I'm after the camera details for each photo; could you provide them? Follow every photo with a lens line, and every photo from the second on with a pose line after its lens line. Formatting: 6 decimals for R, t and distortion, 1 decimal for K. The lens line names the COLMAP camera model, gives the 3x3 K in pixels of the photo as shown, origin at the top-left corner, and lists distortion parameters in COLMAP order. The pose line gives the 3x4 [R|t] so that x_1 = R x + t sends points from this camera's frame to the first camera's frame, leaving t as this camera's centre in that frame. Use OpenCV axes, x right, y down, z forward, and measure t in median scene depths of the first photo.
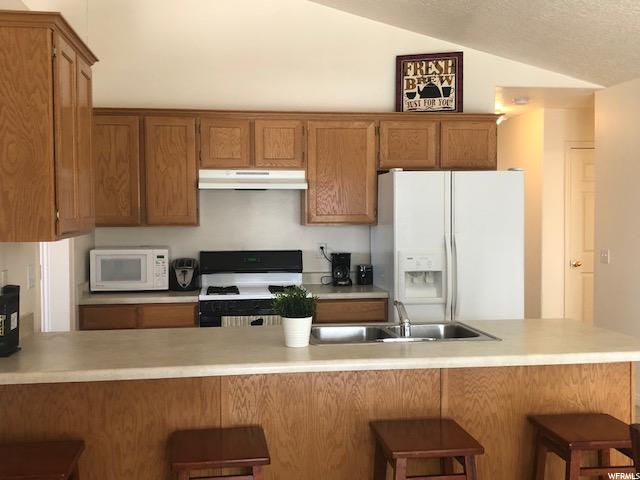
lens RADIAL K [[706.1, 0, 306.8], [0, 706.1, 246.7], [0, 0, 1]] dist [0.024748, 0.000000]
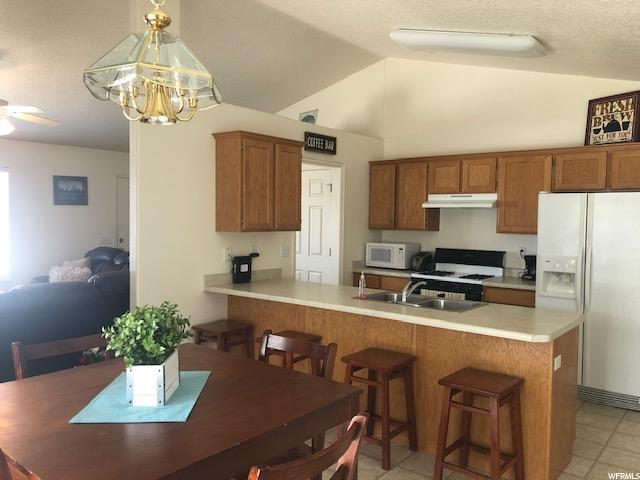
lens RADIAL K [[528.1, 0, 318.1], [0, 528.1, 241.5], [0, 0, 1]] dist [0.034155, -0.056363]
pose [[0.687322, 0.049296, -0.724678, 0.535837], [-0.057926, 0.998237, 0.012966, -0.007094], [0.724040, 0.033066, 0.688965, 0.022600]]
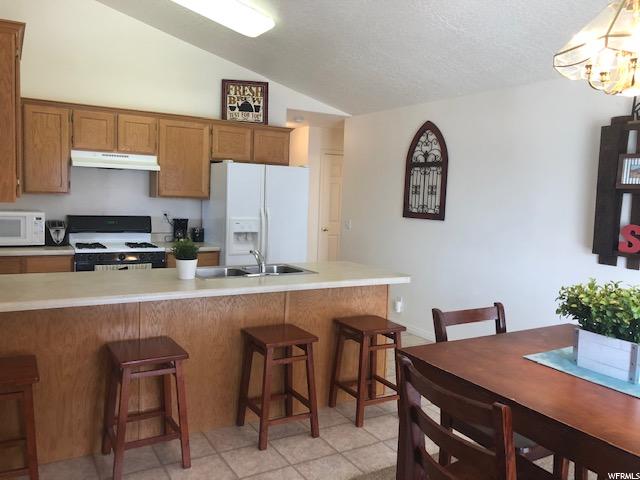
lens RADIAL K [[528.1, 0, 322.4], [0, 528.1, 235.4], [0, 0, 1]] dist [0.034155, -0.056363]
pose [[0.914503, 0.007386, 0.404512, -0.125687], [-0.020142, 0.999425, 0.027288, 0.008423], [-0.404078, -0.033102, 0.914126, -0.057110]]
